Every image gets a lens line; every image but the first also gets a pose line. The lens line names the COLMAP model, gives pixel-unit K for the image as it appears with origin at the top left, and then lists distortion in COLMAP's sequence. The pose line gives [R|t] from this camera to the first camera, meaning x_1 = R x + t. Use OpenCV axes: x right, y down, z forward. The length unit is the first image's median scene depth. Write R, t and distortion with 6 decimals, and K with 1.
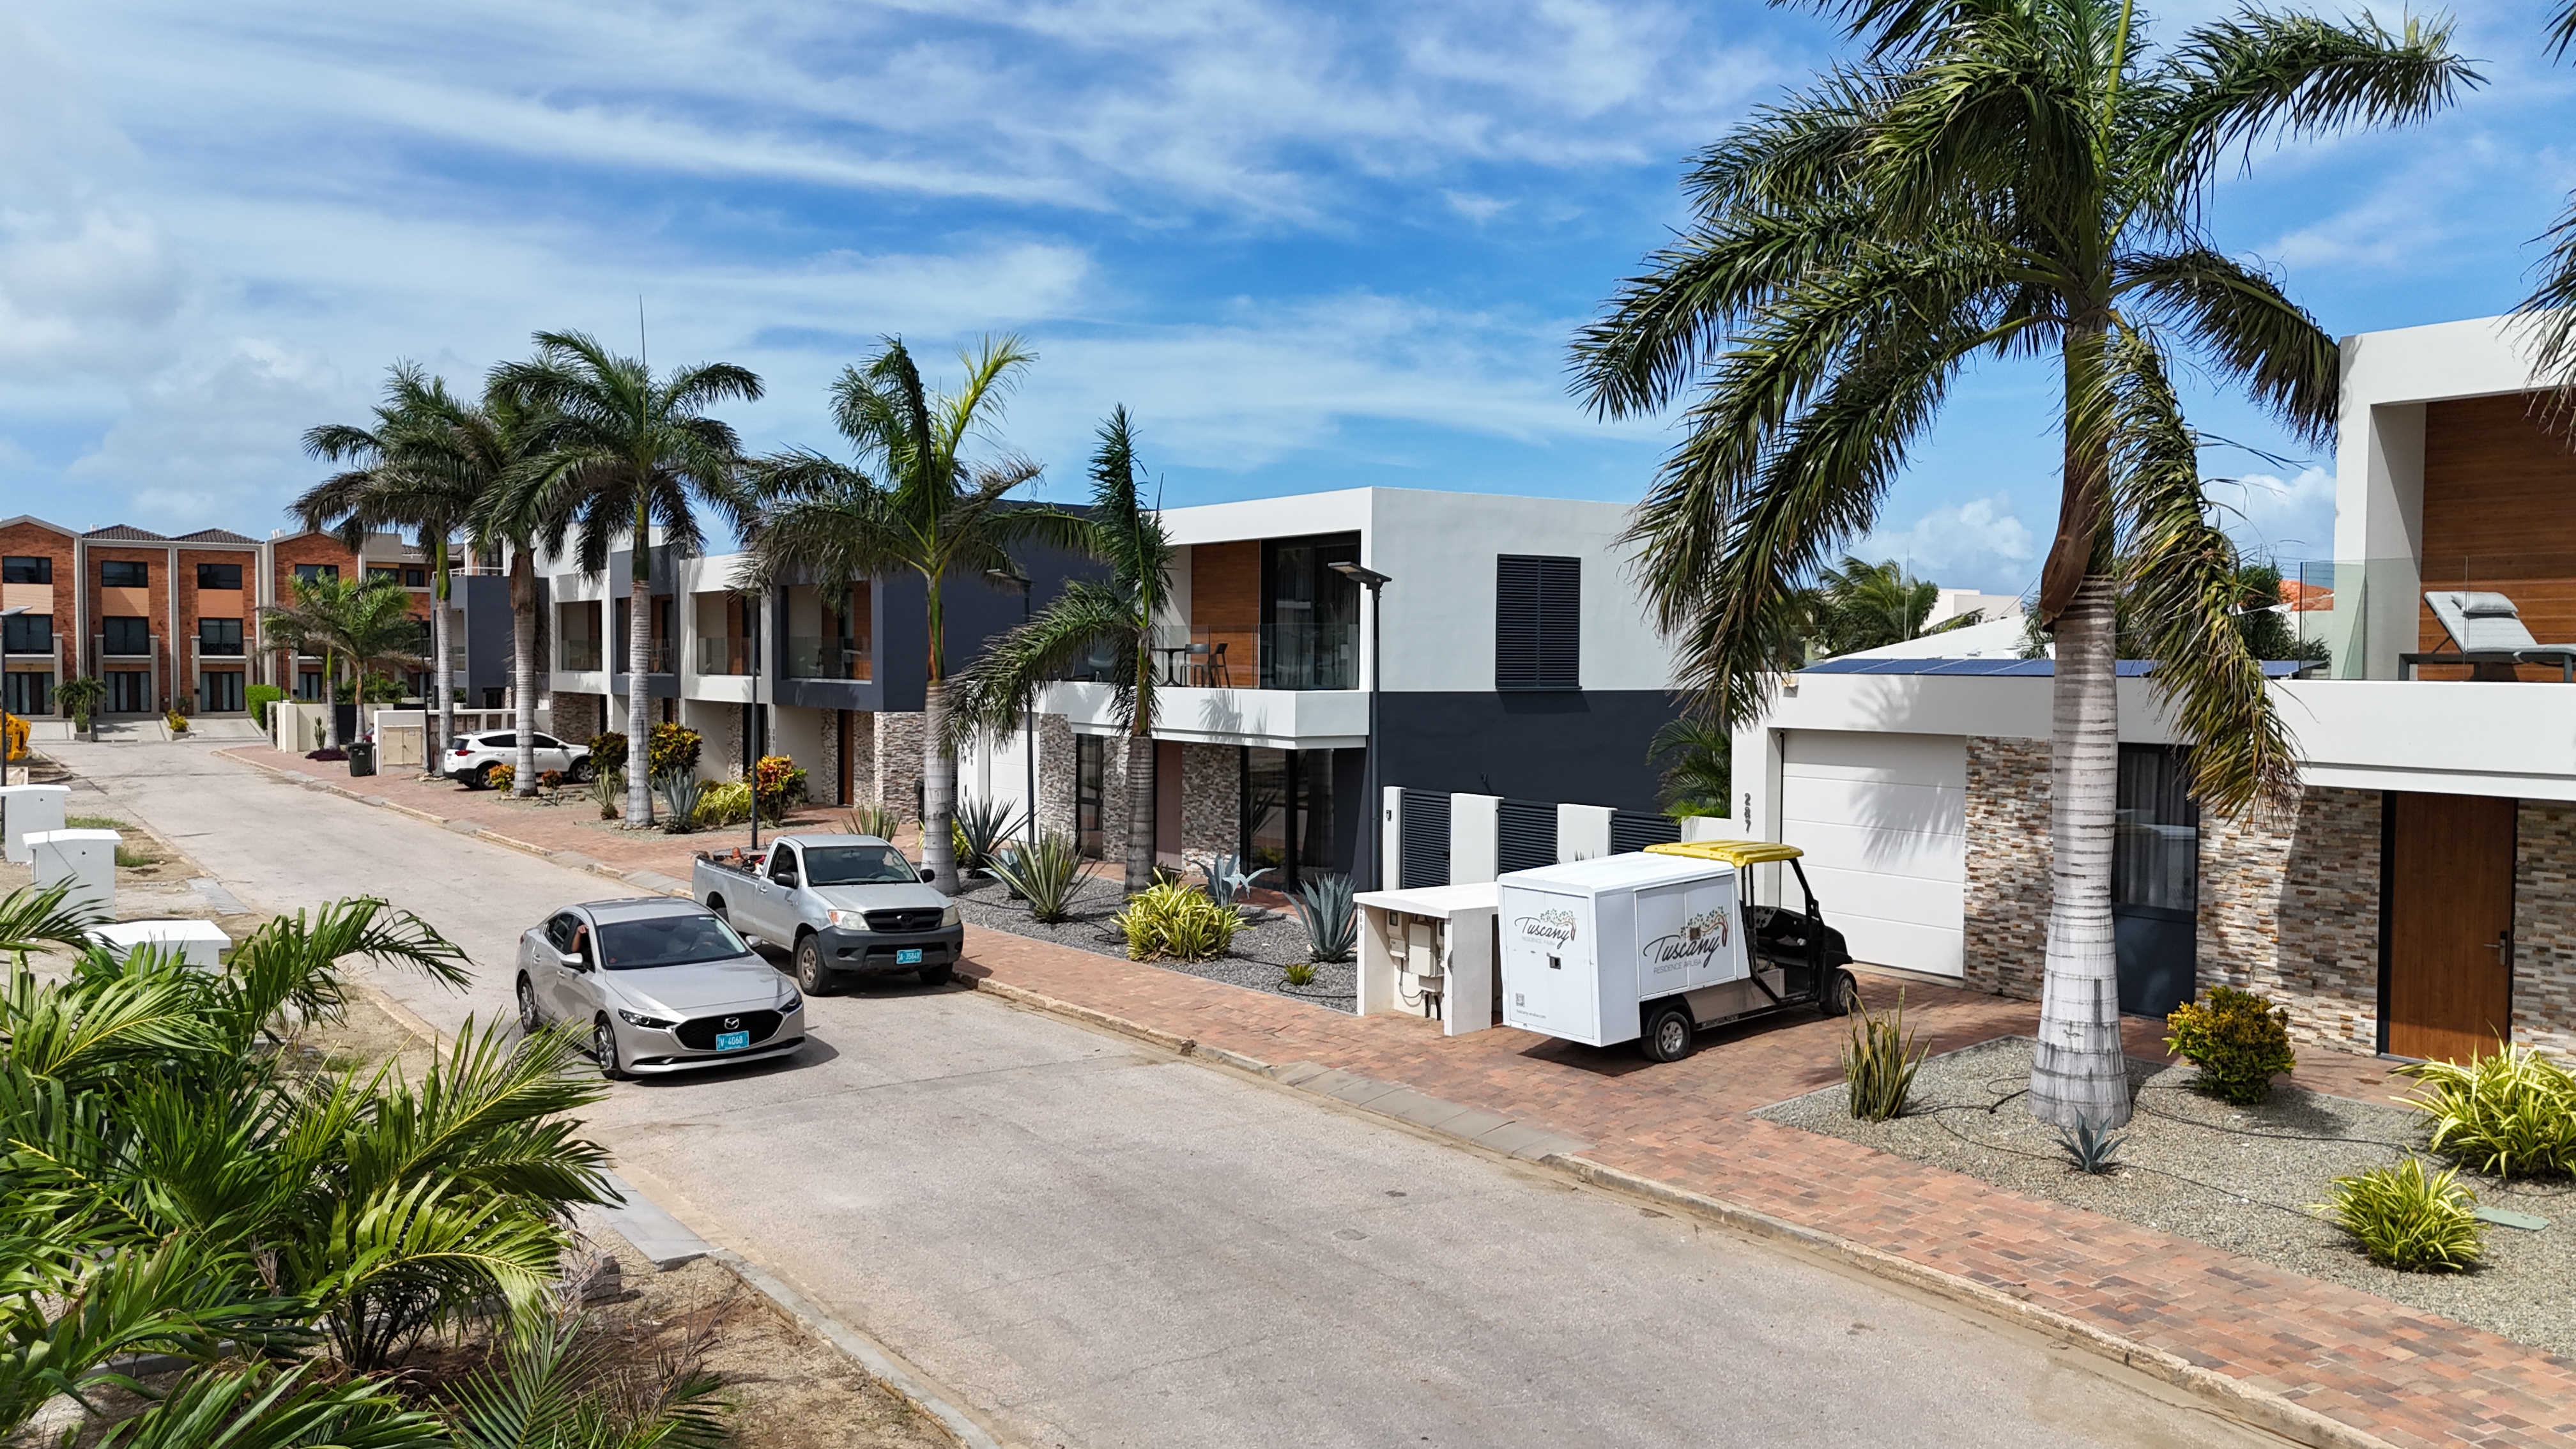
lens RADIAL K [[1879.0, 0, 1304.2], [0, 1879.0, 730.2], [0, 0, 1]] dist [0.057509, -0.060047]
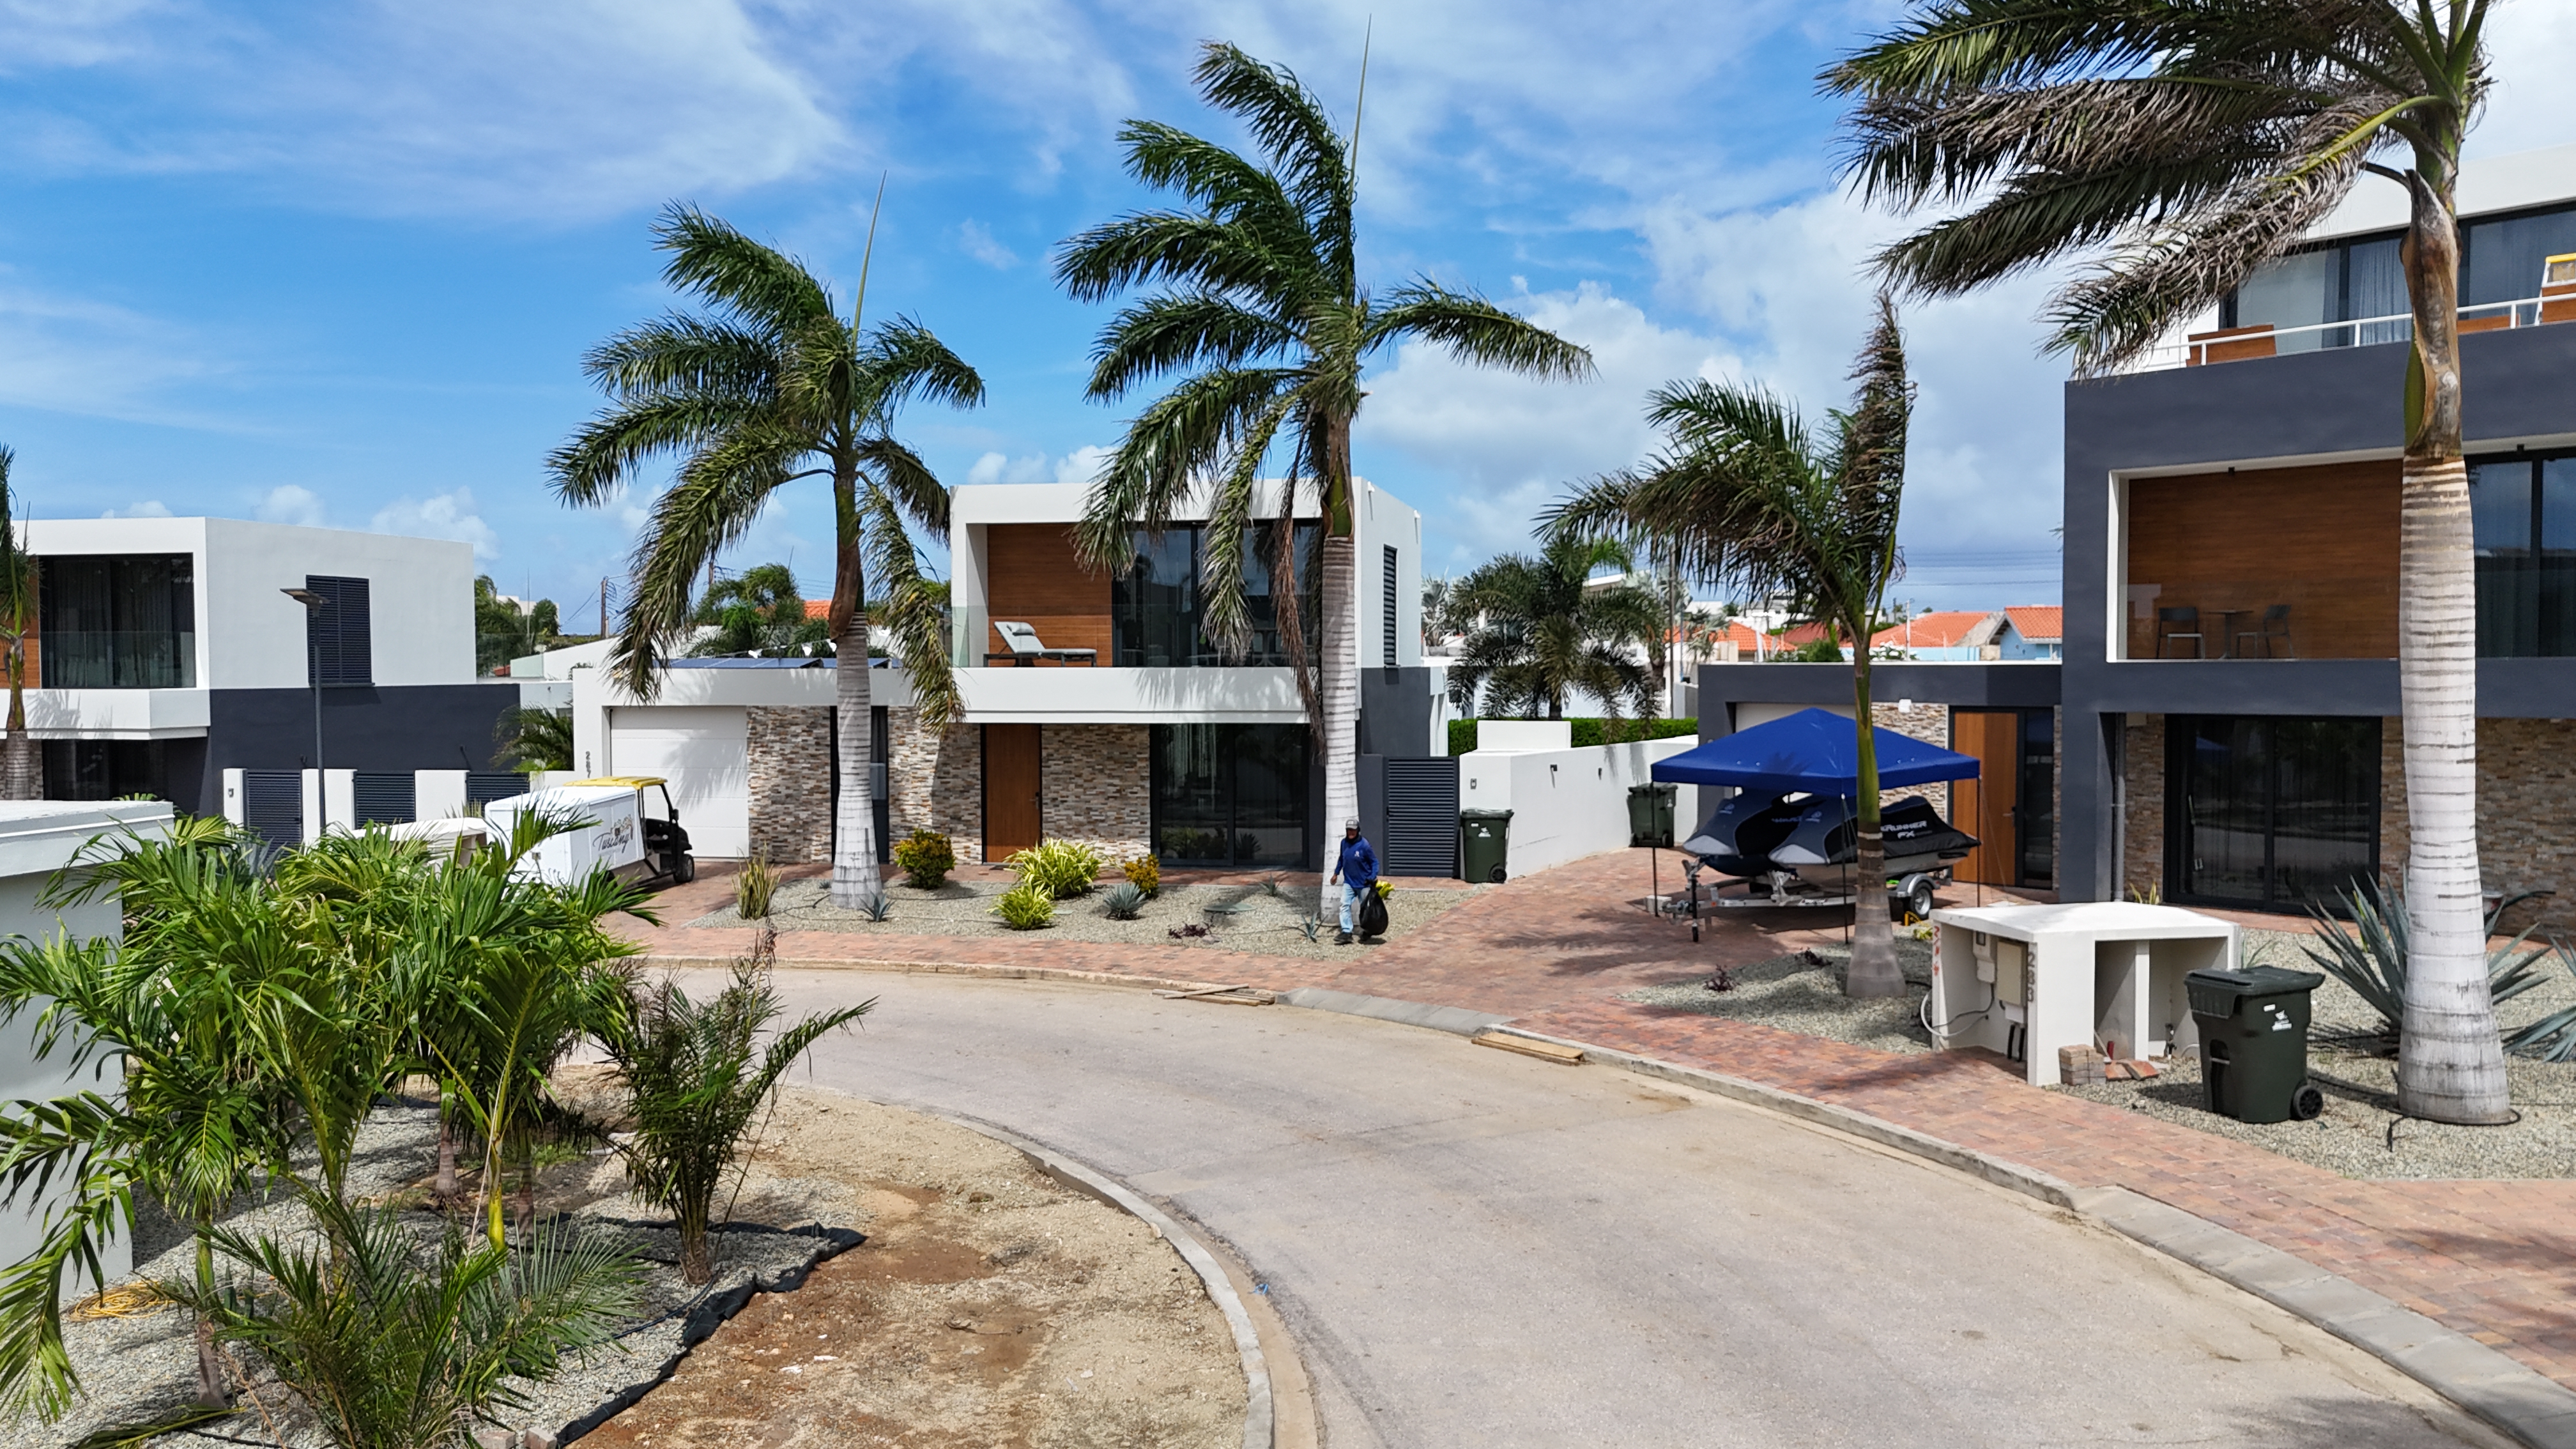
lens RADIAL K [[1879.0, 0, 1304.2], [0, 1879.0, 730.2], [0, 0, 1]] dist [0.057509, -0.060047]
pose [[0.717879, -0.034501, 0.695312, -0.493640], [0.034737, 0.999302, 0.013721, 0.020787], [-0.695301, 0.014303, 0.718577, -0.562593]]
